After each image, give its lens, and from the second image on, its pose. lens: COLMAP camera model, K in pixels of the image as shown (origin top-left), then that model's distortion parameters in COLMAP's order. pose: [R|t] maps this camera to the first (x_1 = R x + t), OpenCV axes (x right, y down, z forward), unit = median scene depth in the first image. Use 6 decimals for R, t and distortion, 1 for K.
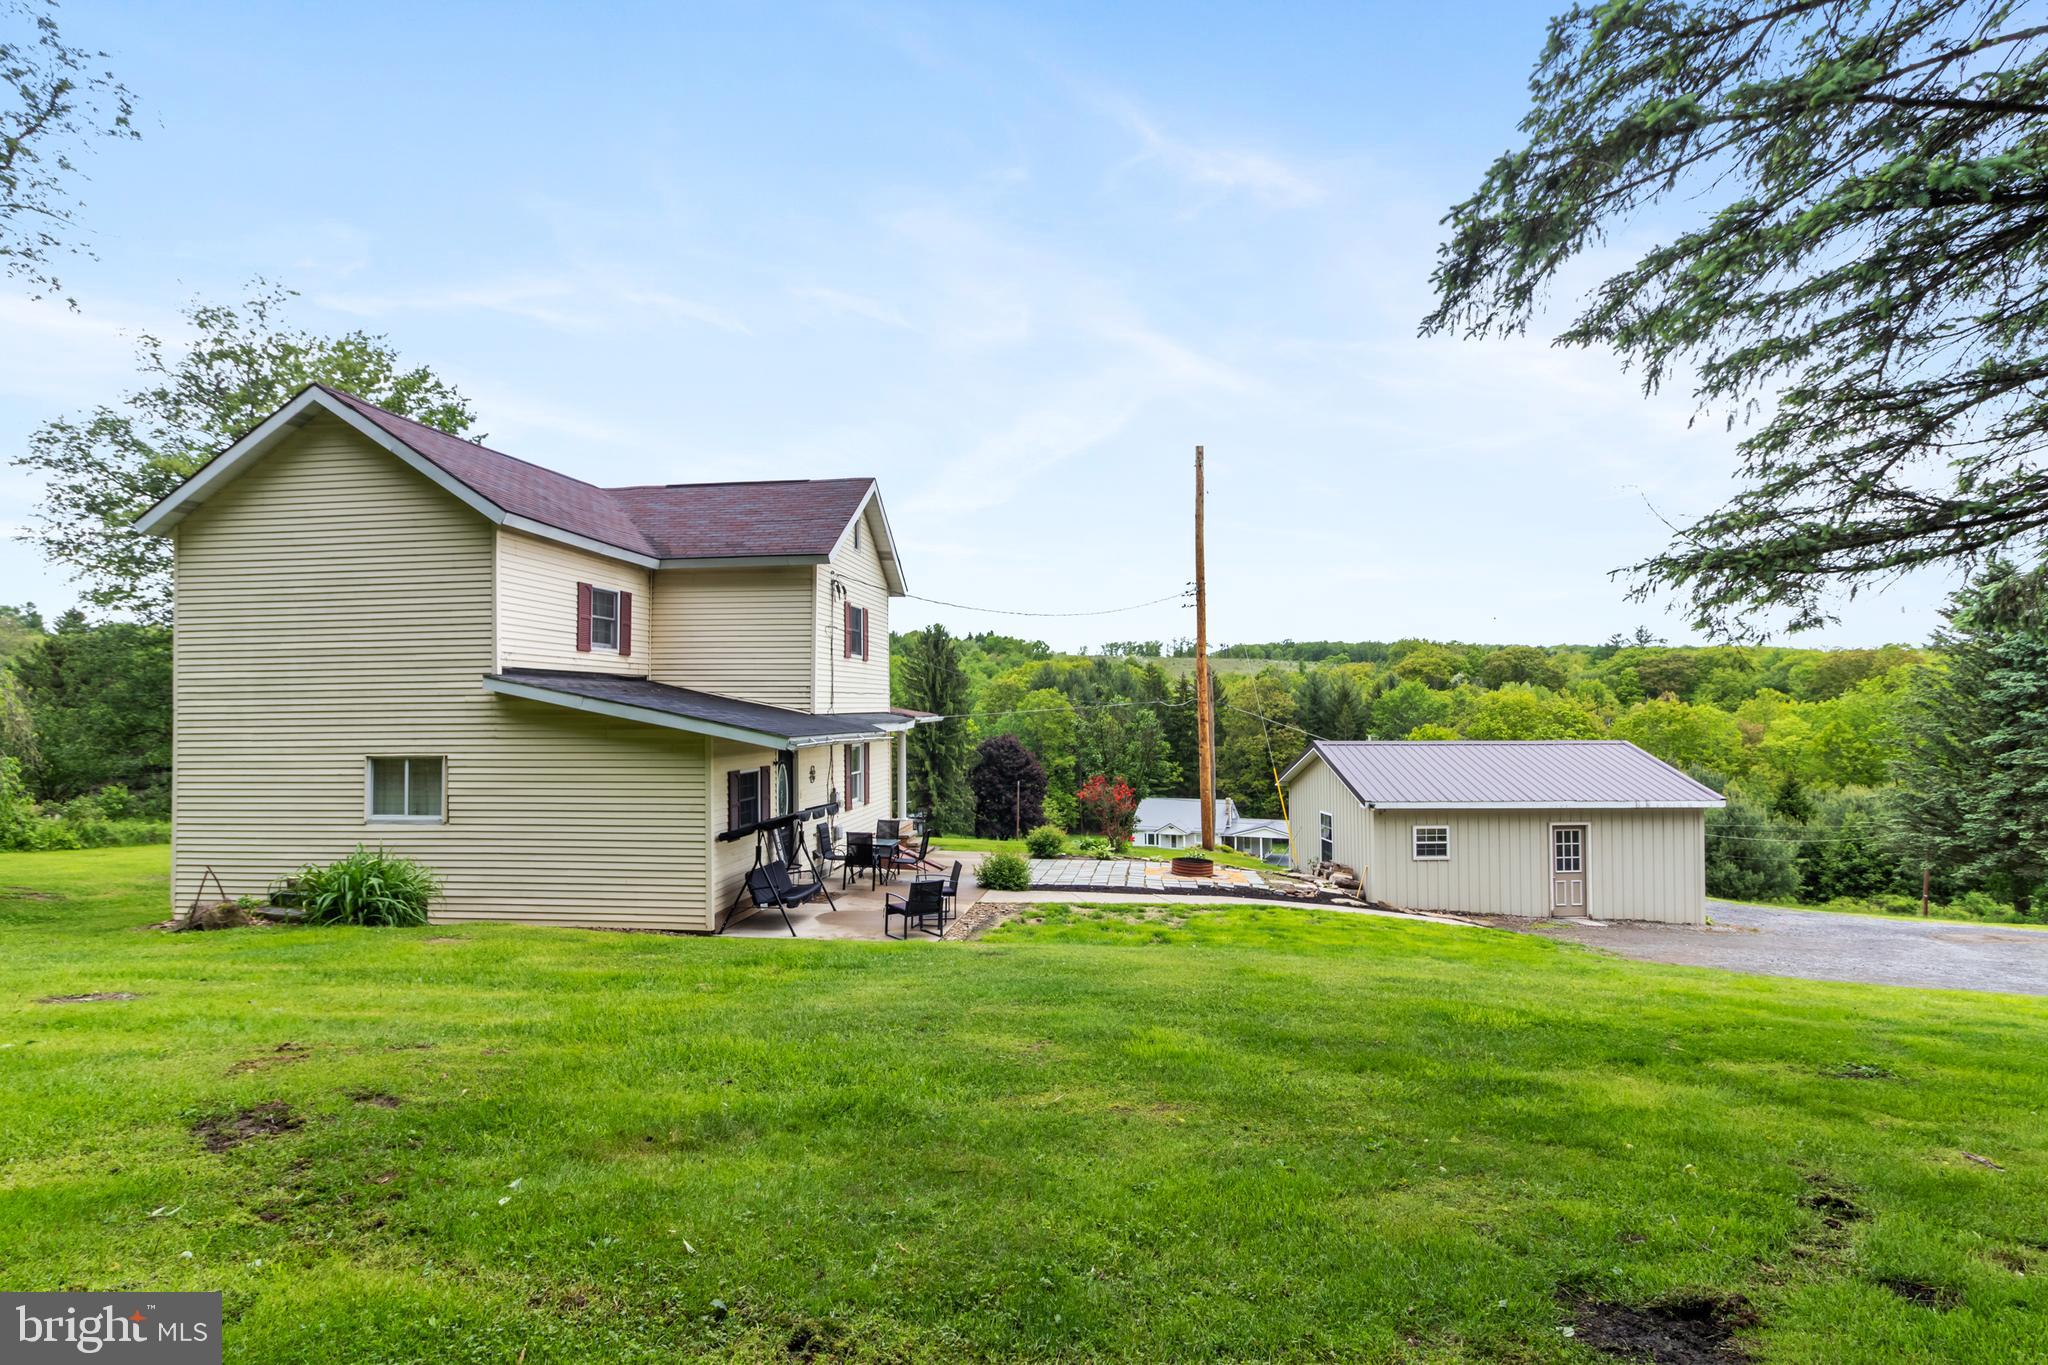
lens RADIAL K [[1026.1, 0, 1032.6], [0, 1026.1, 669.1], [0, 0, 1]] dist [0.000684, 0.001257]
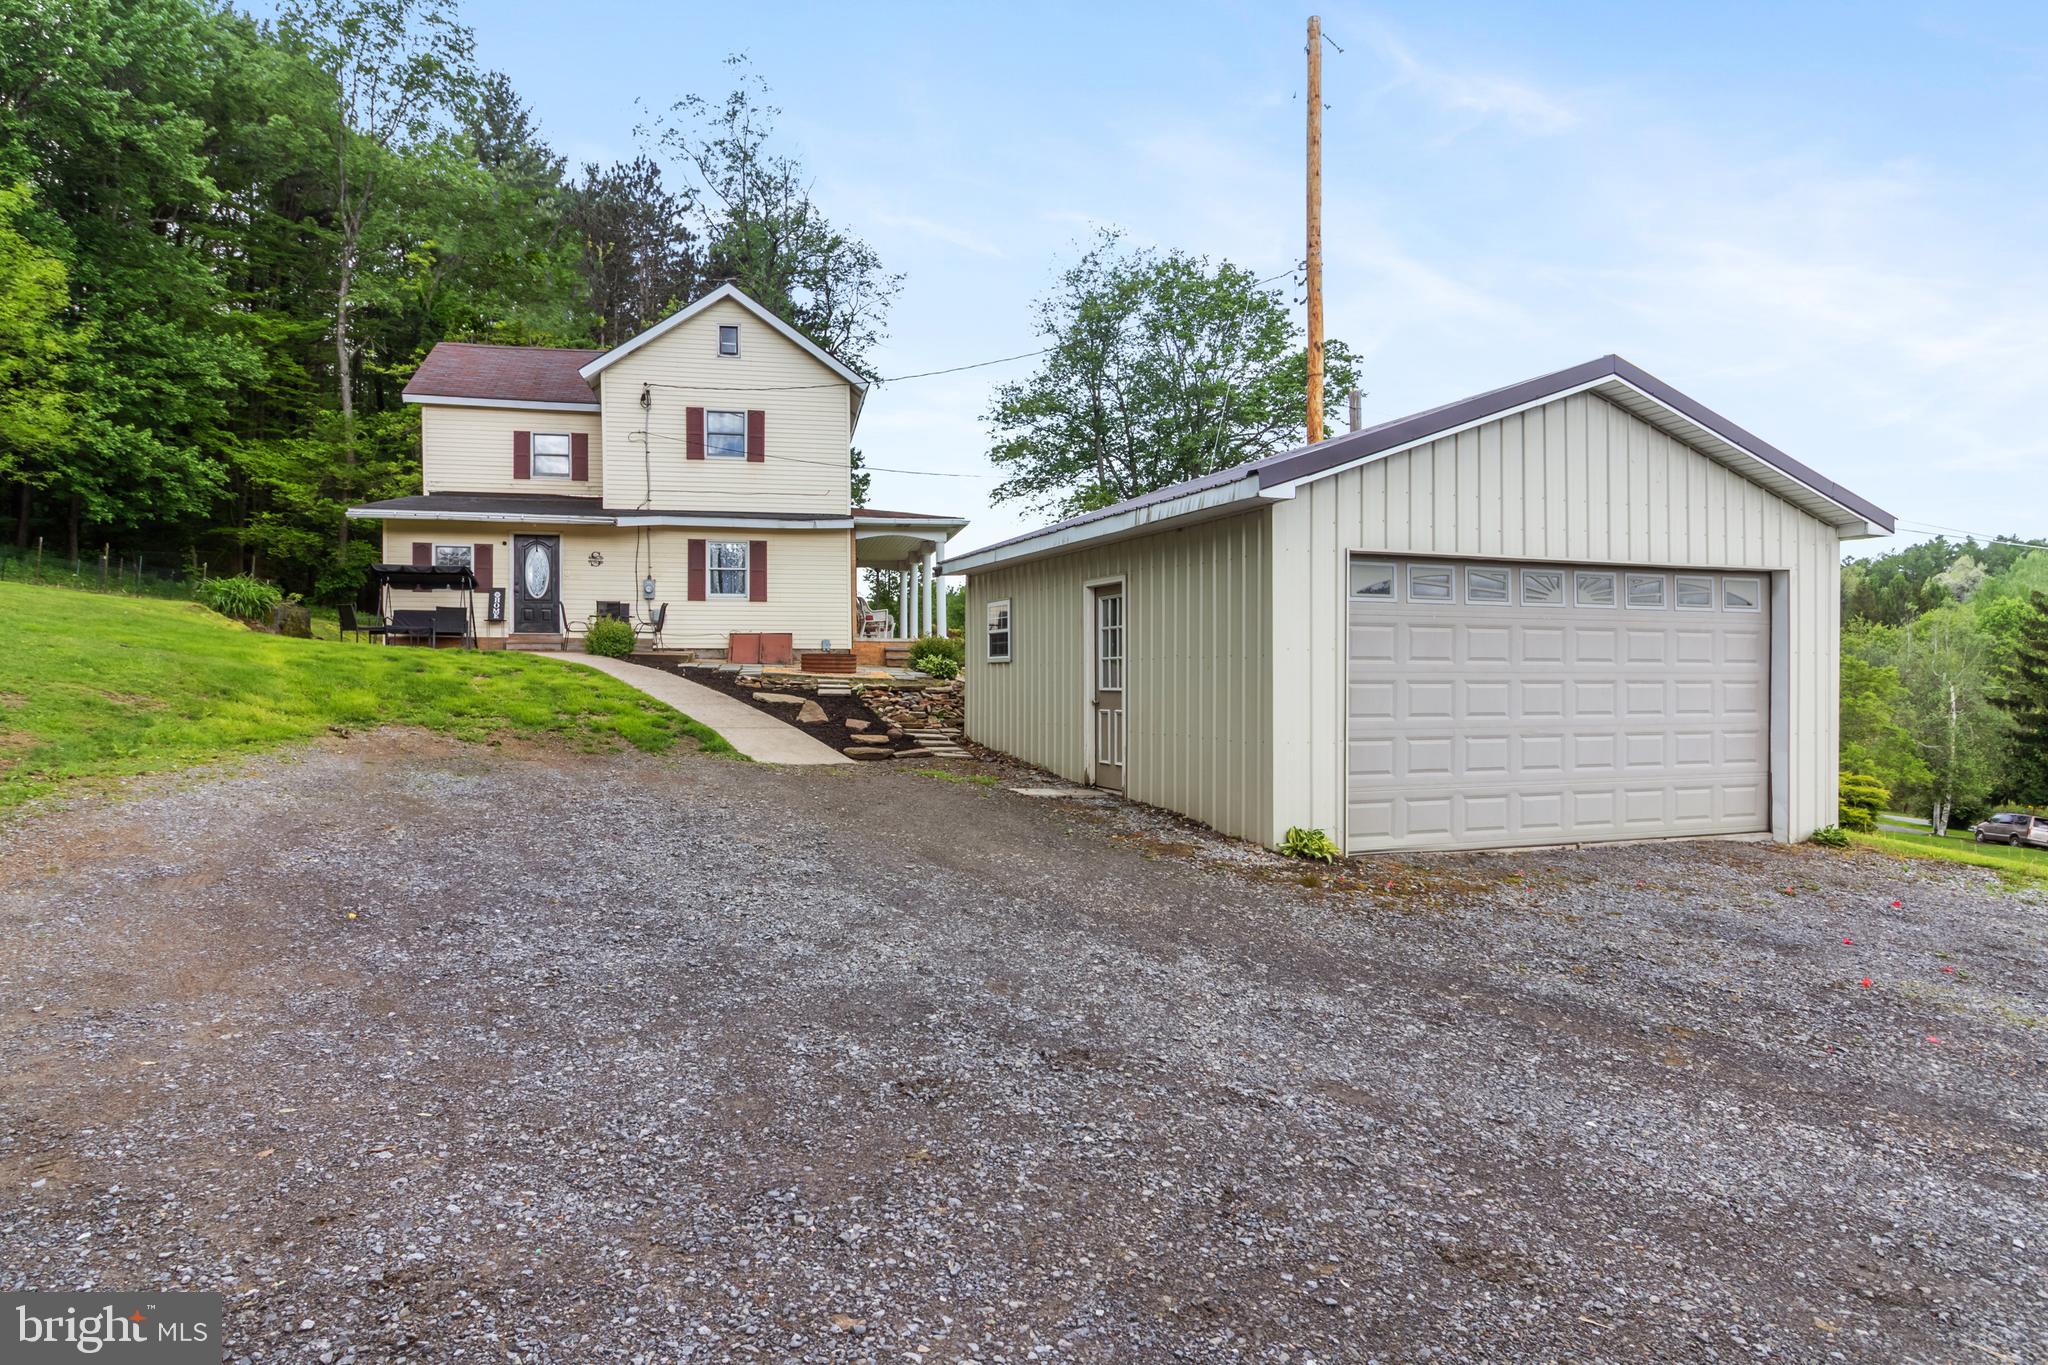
lens RADIAL K [[1195.0, 0, 1023.5], [0, 1195.0, 735.3], [0, 0, 1]] dist [0.017810, -0.001850]
pose [[0.333468, 0.052677, -0.941288, 0.317118], [0.035552, 0.997025, 0.068391, 0.057055], [0.942091, -0.056270, 0.330604, 0.248618]]
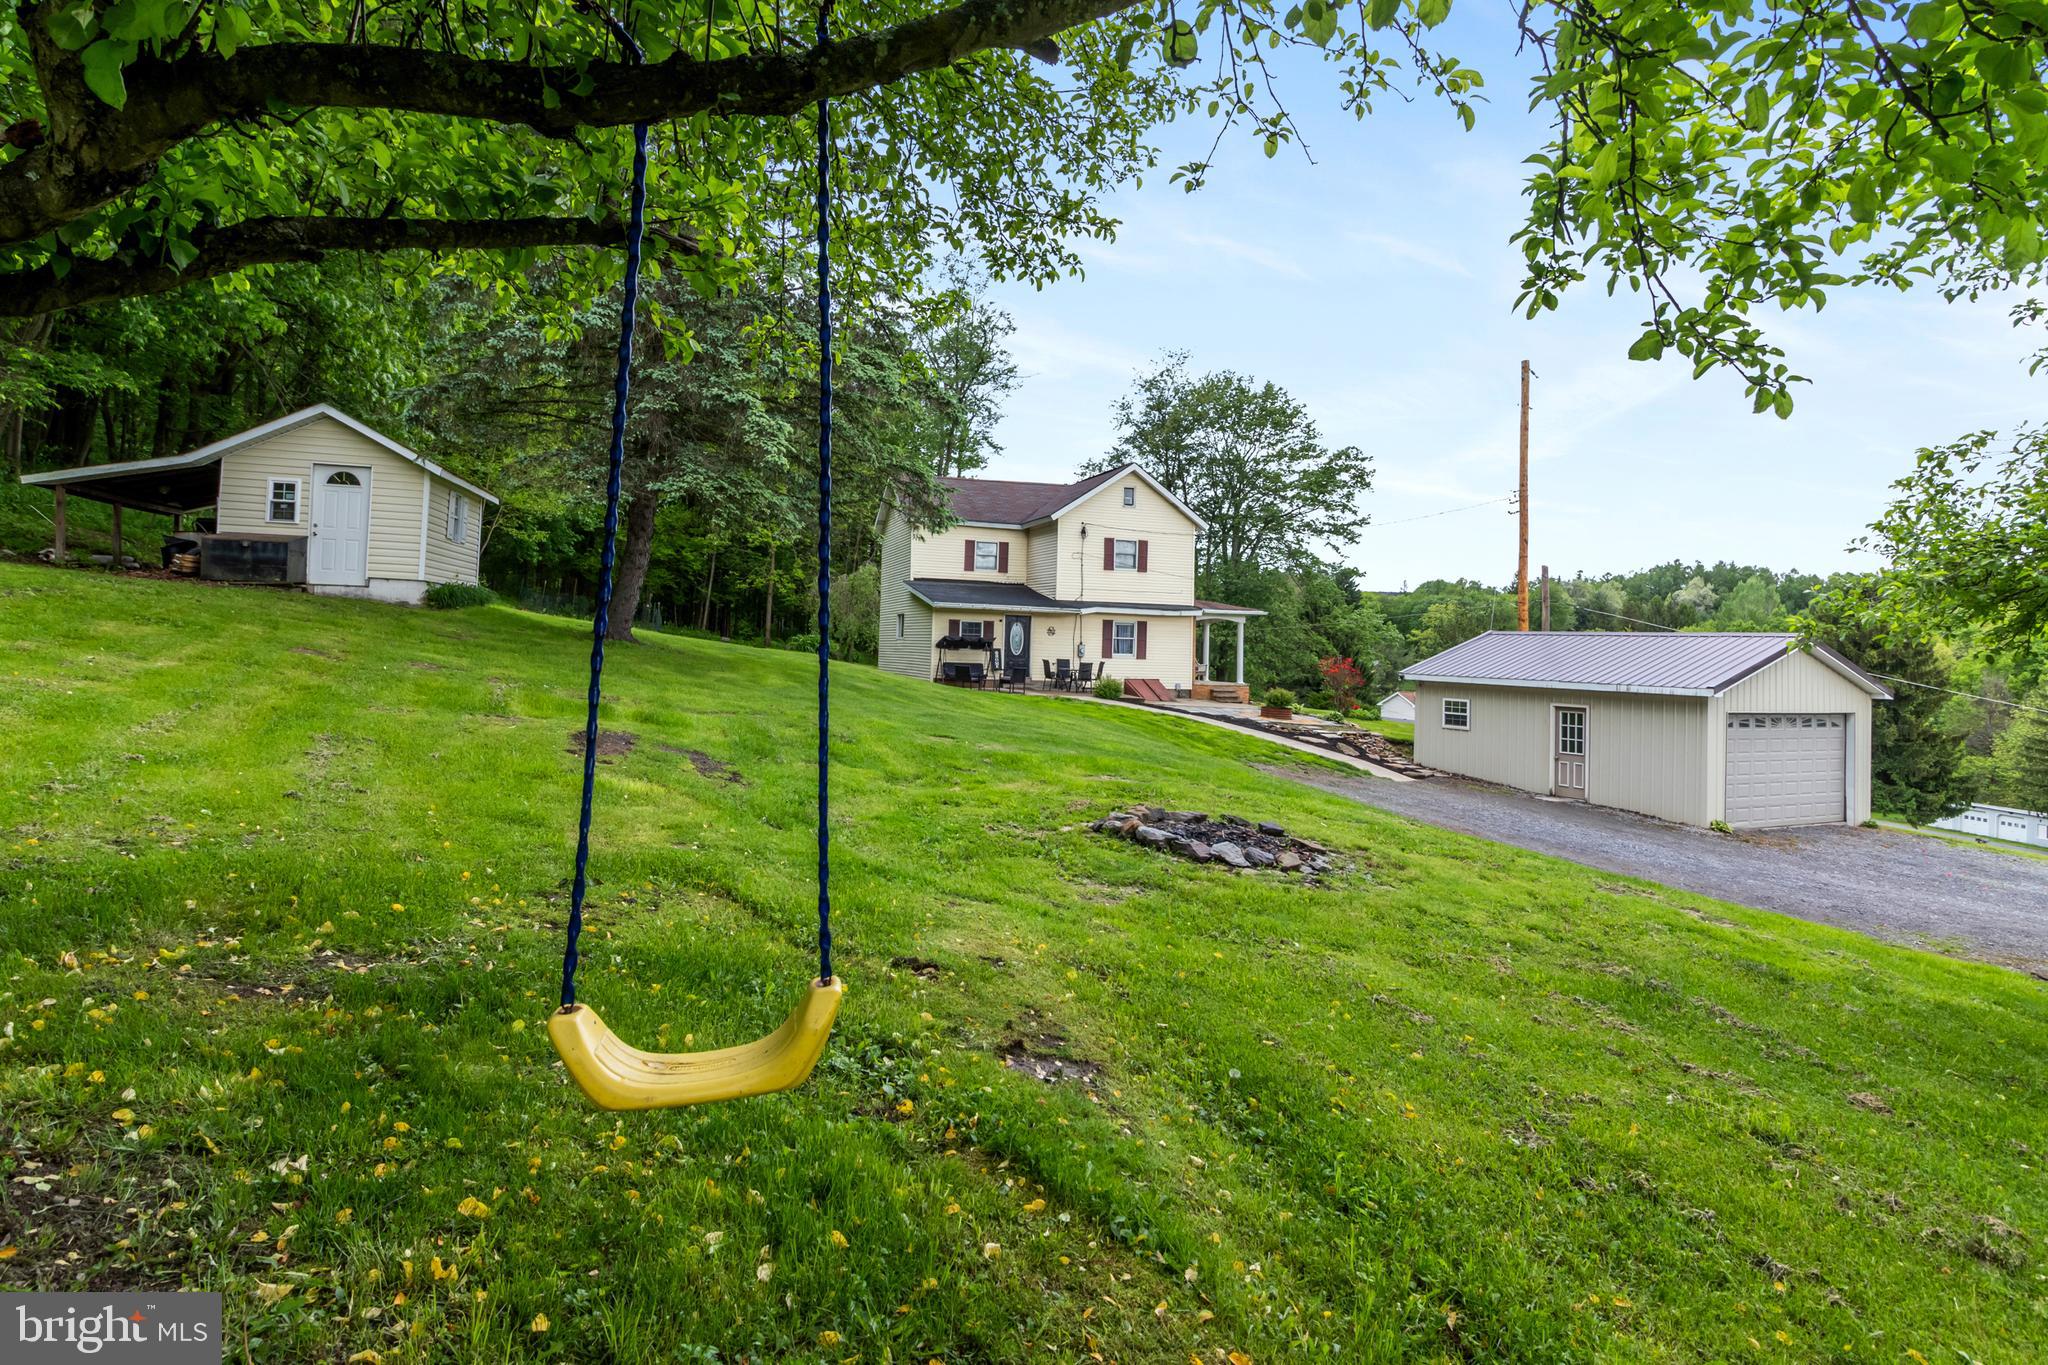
lens RADIAL K [[1108.4, 0, 1025.0], [0, 1108.4, 635.7], [0, 0, 1]] dist [0.013252, -0.000237]
pose [[0.450659, 0.009655, -0.892644, 0.395914], [0.002278, 0.999926, 0.011965, 0.021311], [0.892693, -0.007426, 0.450603, 0.009123]]
